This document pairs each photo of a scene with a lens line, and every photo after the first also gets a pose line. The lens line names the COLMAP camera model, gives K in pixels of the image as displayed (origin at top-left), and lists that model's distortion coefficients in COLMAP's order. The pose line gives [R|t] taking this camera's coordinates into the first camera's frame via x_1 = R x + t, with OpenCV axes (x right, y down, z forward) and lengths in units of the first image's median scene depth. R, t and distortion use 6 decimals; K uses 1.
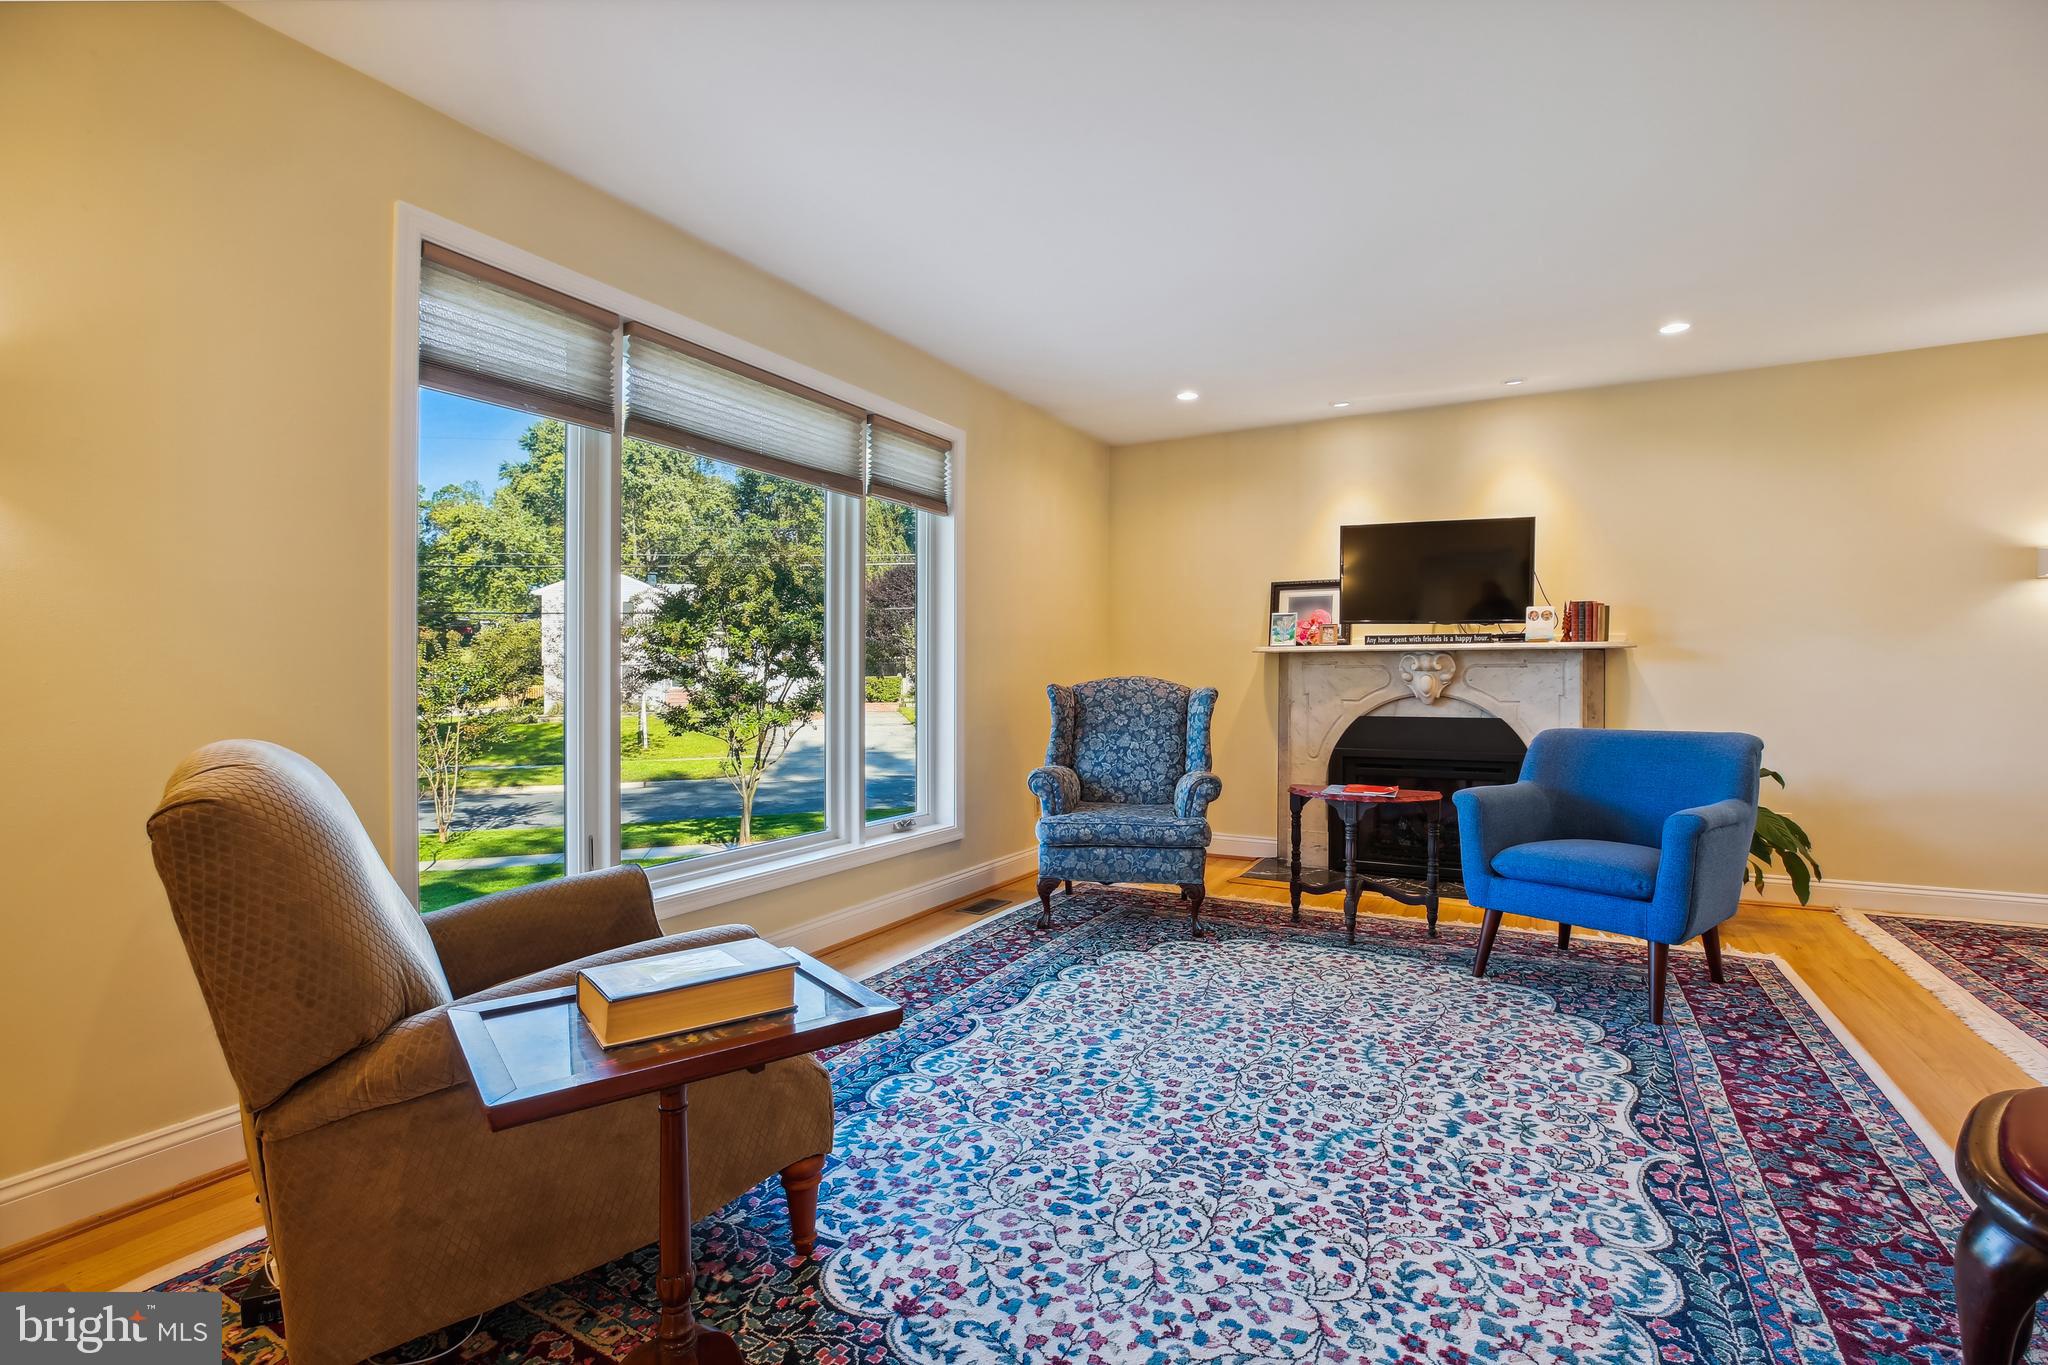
lens RADIAL K [[942.0, 0, 1067.3], [0, 942.0, 675.7], [0, 0, 1]] dist [-0.038862, 0.008124]
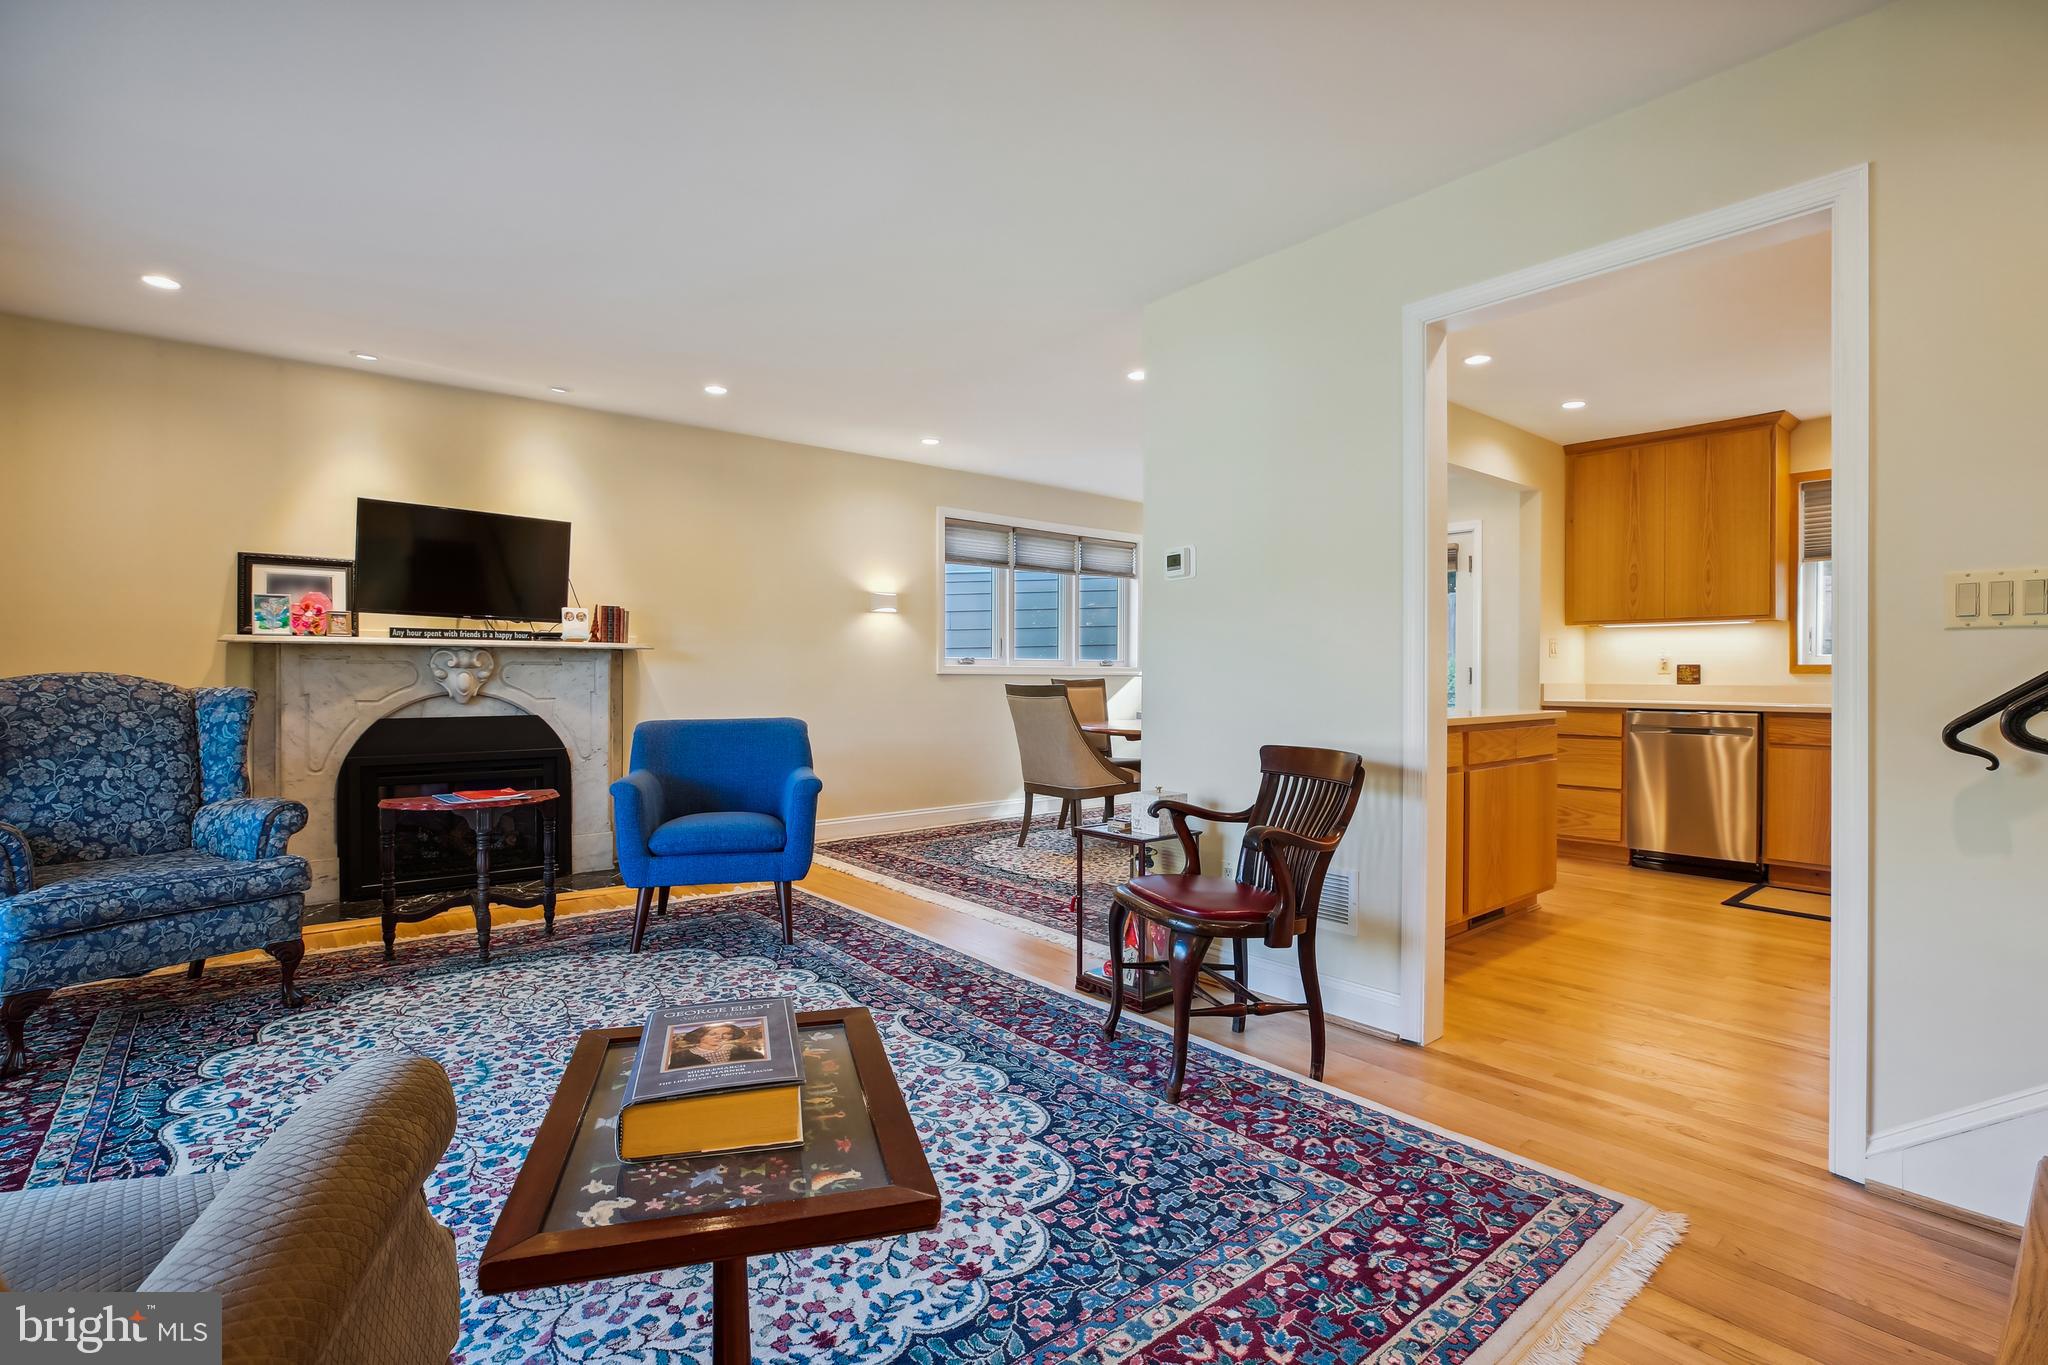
lens RADIAL K [[942.0, 0, 1027.3], [0, 942.0, 677.5], [0, 0, 1]] dist [-0.038862, 0.008124]
pose [[0.374353, -0.000414, 0.927286, -0.363200], [-0.004588, 0.999987, 0.002299, -0.000302], [-0.927275, -0.005115, 0.374347, 0.164424]]
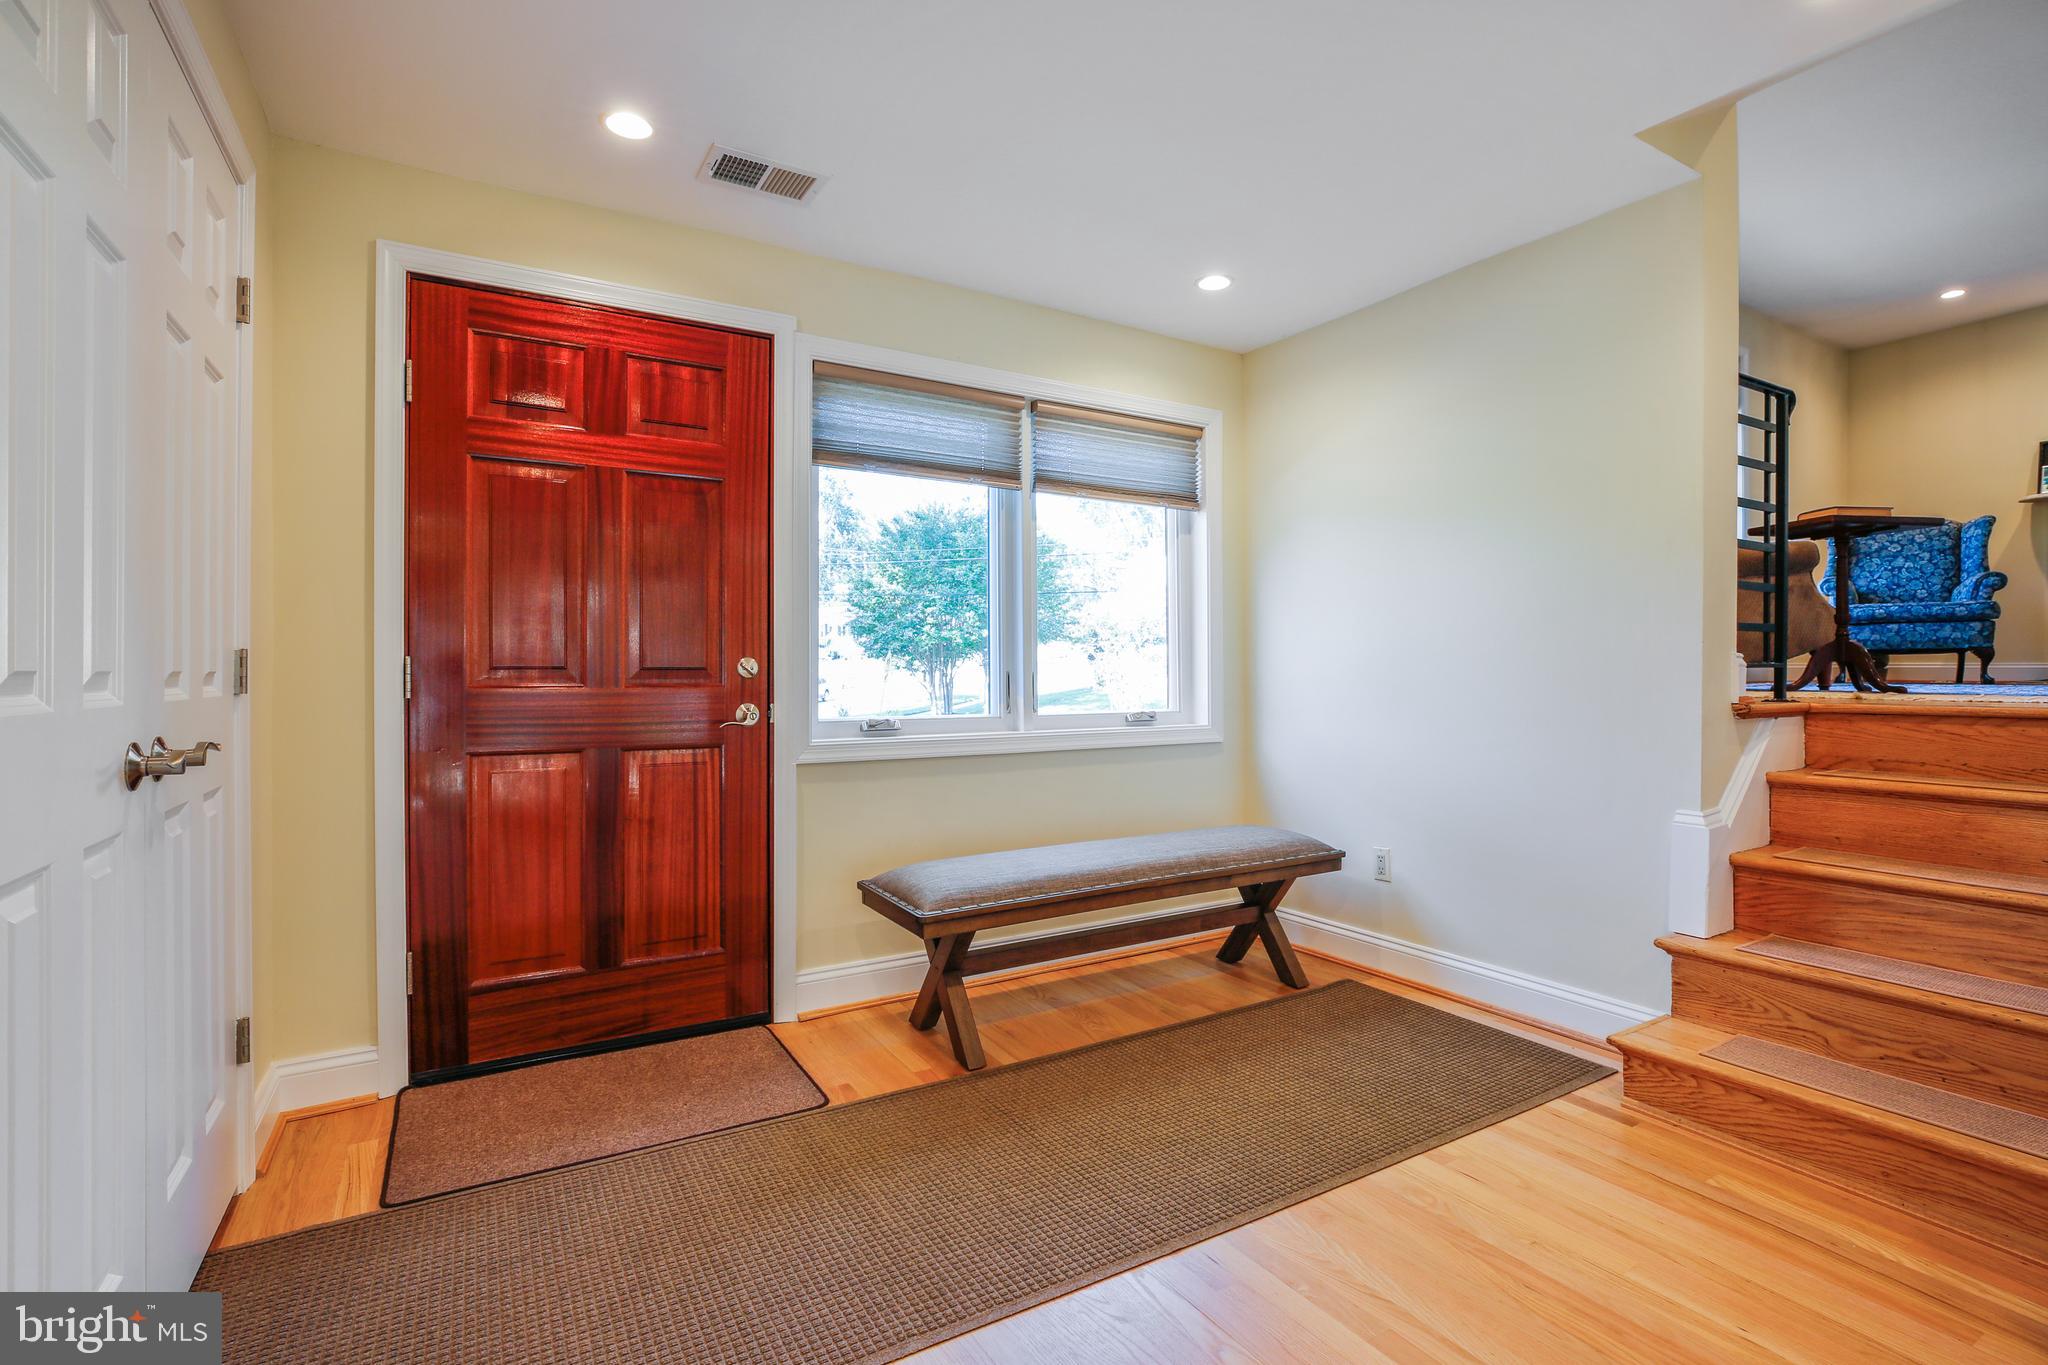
lens RADIAL K [[942.0, 0, 1022.4], [0, 942.0, 684.2], [0, 0, 1]] dist [-0.038862, 0.008124]
pose [[0.842677, 0.005114, -0.538395, -0.350924], [-0.000385, 0.999960, 0.008897, 0.282844], [0.538419, -0.007290, 0.842646, -0.924972]]
